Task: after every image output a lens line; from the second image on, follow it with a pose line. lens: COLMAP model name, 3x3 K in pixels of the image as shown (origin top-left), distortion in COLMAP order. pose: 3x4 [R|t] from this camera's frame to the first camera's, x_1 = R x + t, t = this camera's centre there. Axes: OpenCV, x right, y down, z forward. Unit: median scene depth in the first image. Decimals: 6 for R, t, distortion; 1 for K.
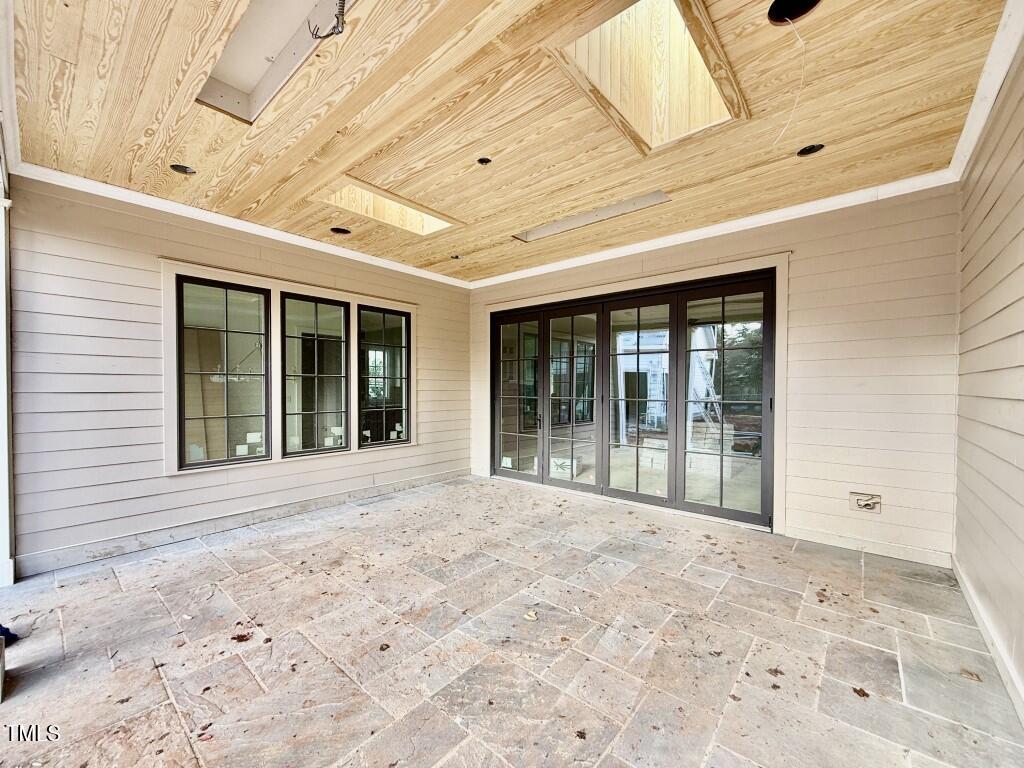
lens RADIAL K [[415.2, 0, 511.4], [0, 415.2, 394.8], [0, 0, 1]] dist [-0.000511, 0.000022]
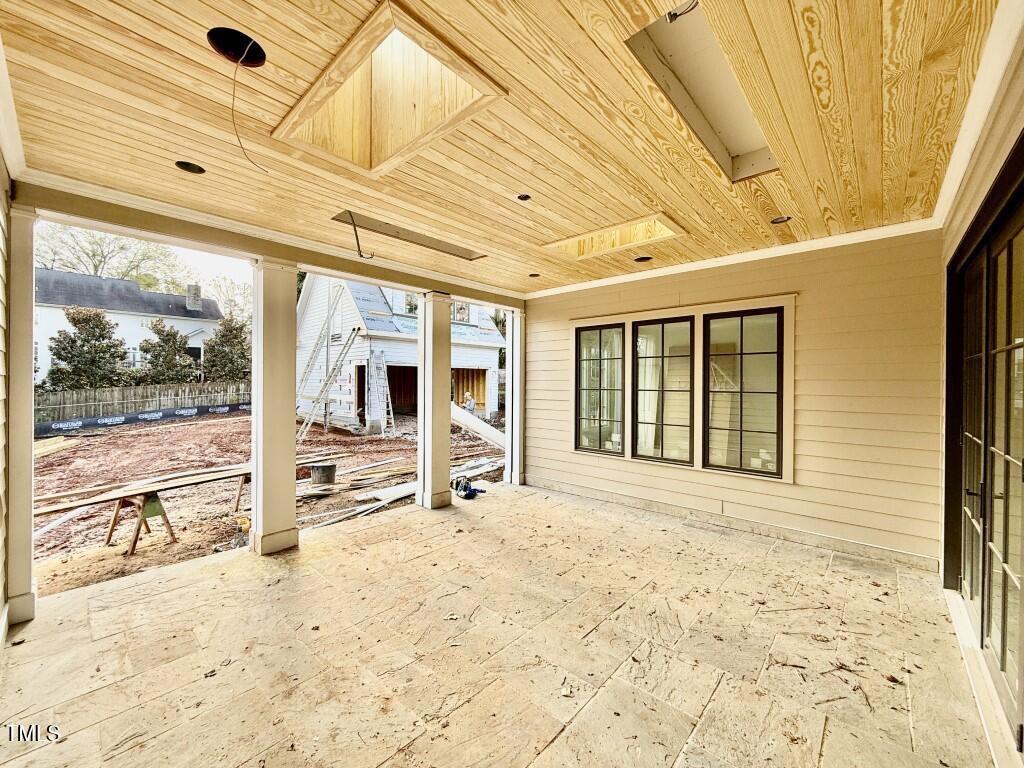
lens RADIAL K [[407.8, 0, 512.0], [0, 407.8, 384.0], [0, 0, 1]] dist [-0.000165, 0.000087]
pose [[-0.034822, 0.001914, -0.999392, 0.713361], [-0.022037, 0.999754, 0.002682, -0.065241], [0.999151, 0.022117, -0.034772, 0.742065]]
